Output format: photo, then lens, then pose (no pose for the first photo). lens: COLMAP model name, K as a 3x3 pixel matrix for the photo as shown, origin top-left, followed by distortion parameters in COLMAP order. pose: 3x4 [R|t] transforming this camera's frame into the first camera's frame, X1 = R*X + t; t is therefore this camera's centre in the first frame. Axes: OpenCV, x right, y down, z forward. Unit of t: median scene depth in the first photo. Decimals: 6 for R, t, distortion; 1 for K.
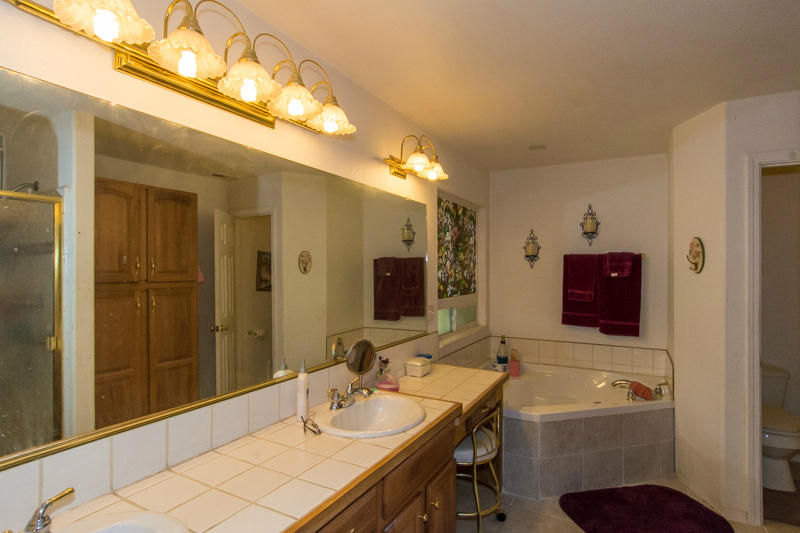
lens RADIAL K [[412.4, 0, 394.9], [0, 412.4, 269.1], [0, 0, 1]] dist [0.001986, -0.004571]
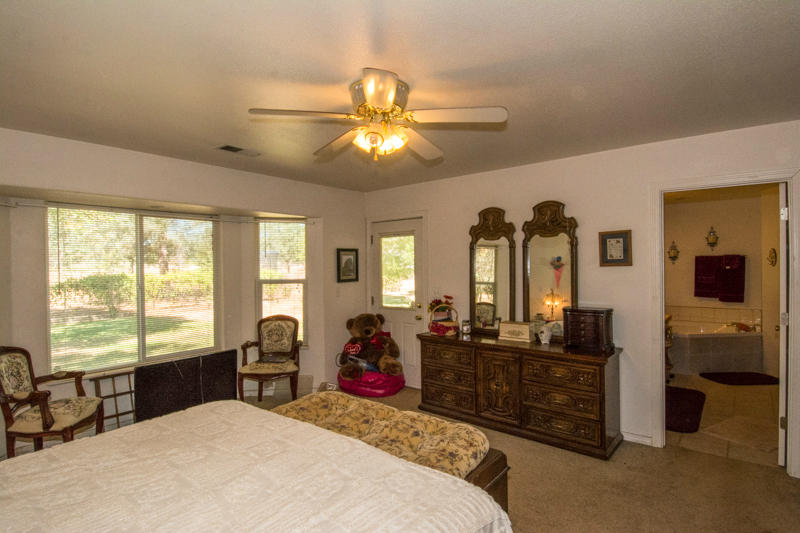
lens RADIAL K [[412.4, 0, 403.6], [0, 412.4, 269.5], [0, 0, 1]] dist [0.001986, -0.004571]
pose [[0.983536, -0.014623, -0.180119, -0.501527], [0.017601, 0.999733, 0.014943, -0.027387], [0.179852, -0.017867, 0.983531, -0.957390]]
